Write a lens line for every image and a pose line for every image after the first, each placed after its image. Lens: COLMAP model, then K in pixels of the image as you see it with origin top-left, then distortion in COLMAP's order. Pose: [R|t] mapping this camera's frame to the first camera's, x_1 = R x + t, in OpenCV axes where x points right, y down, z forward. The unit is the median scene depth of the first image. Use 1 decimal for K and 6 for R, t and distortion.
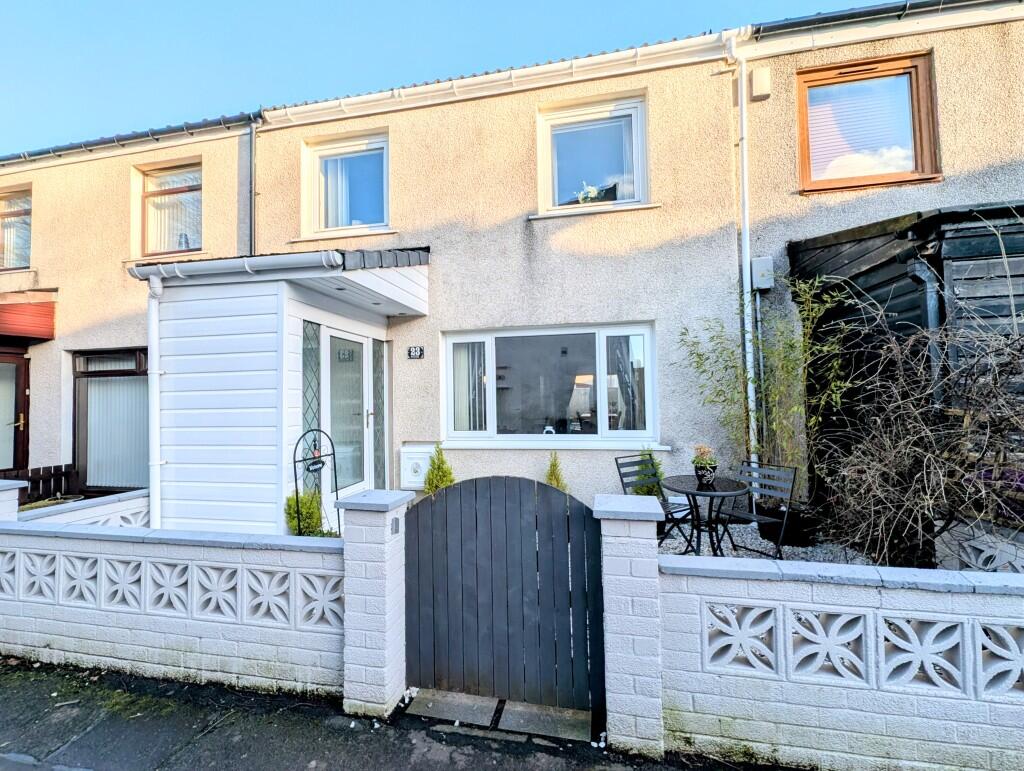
lens RADIAL K [[425.1, 0, 512.1], [0, 425.1, 384.6], [0, 0, 1]] dist [0.000040, -0.000033]
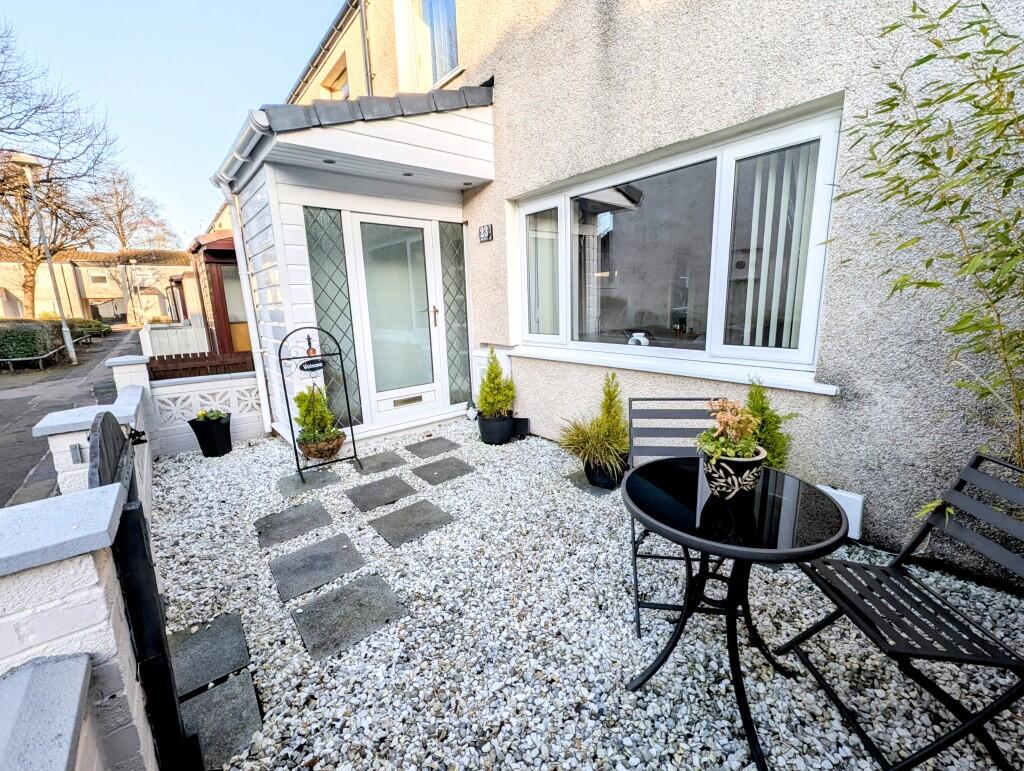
lens RADIAL K [[425.1, 0, 510.5], [0, 425.1, 385.0], [0, 0, 1]] dist [0.000040, -0.000033]
pose [[0.773742, 0.116894, -0.622623, 0.355493], [0.036019, 0.973121, 0.227460, 0.022581], [0.632476, -0.198421, 0.748734, 0.393700]]
